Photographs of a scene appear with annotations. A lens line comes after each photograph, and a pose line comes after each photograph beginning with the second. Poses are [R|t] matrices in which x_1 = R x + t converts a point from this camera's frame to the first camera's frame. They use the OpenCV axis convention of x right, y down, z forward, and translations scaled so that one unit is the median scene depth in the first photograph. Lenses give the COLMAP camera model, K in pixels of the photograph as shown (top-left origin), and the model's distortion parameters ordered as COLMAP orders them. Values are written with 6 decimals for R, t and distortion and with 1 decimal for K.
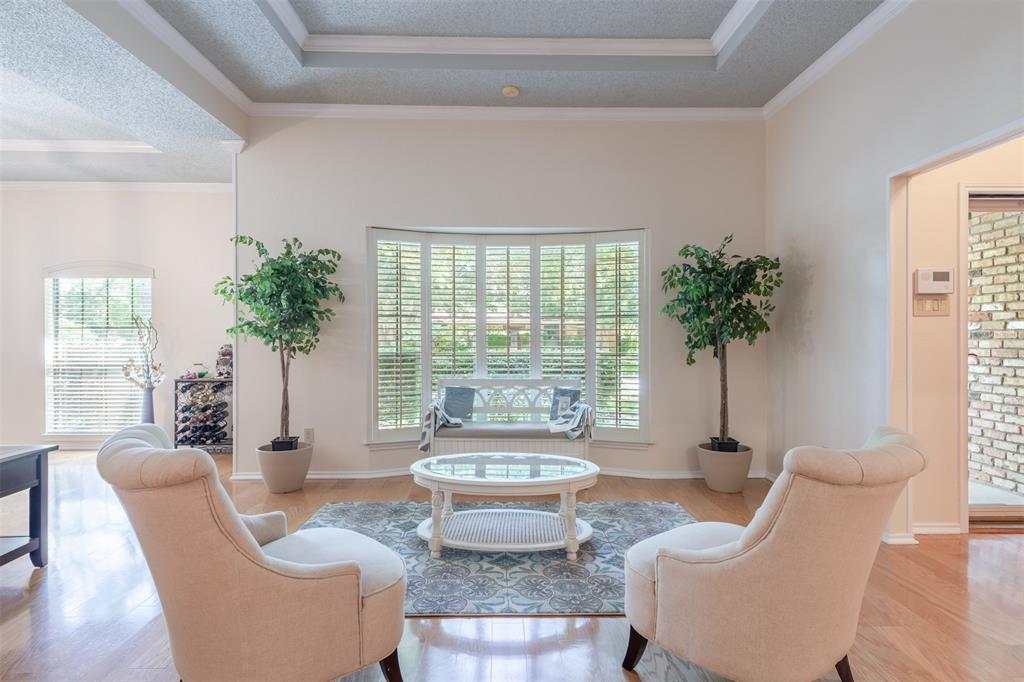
lens RADIAL K [[540.3, 0, 510.1], [0, 540.3, 337.8], [0, 0, 1]] dist [0.010247, -0.002698]
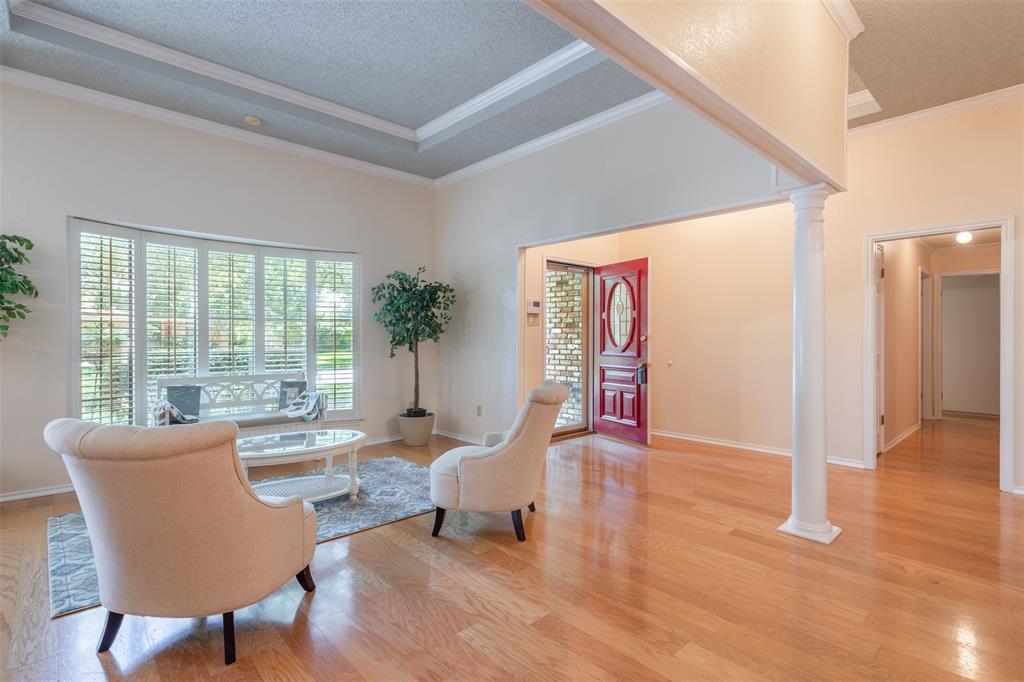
lens RADIAL K [[502.5, 0, 512.9], [0, 502.5, 339.3], [0, 0, 1]] dist [-0.003837, -0.001022]
pose [[0.735445, -0.001511, 0.677583, -0.313427], [0.000160, 0.999998, 0.002057, 0.001017], [-0.677584, -0.001405, 0.735444, -0.142907]]
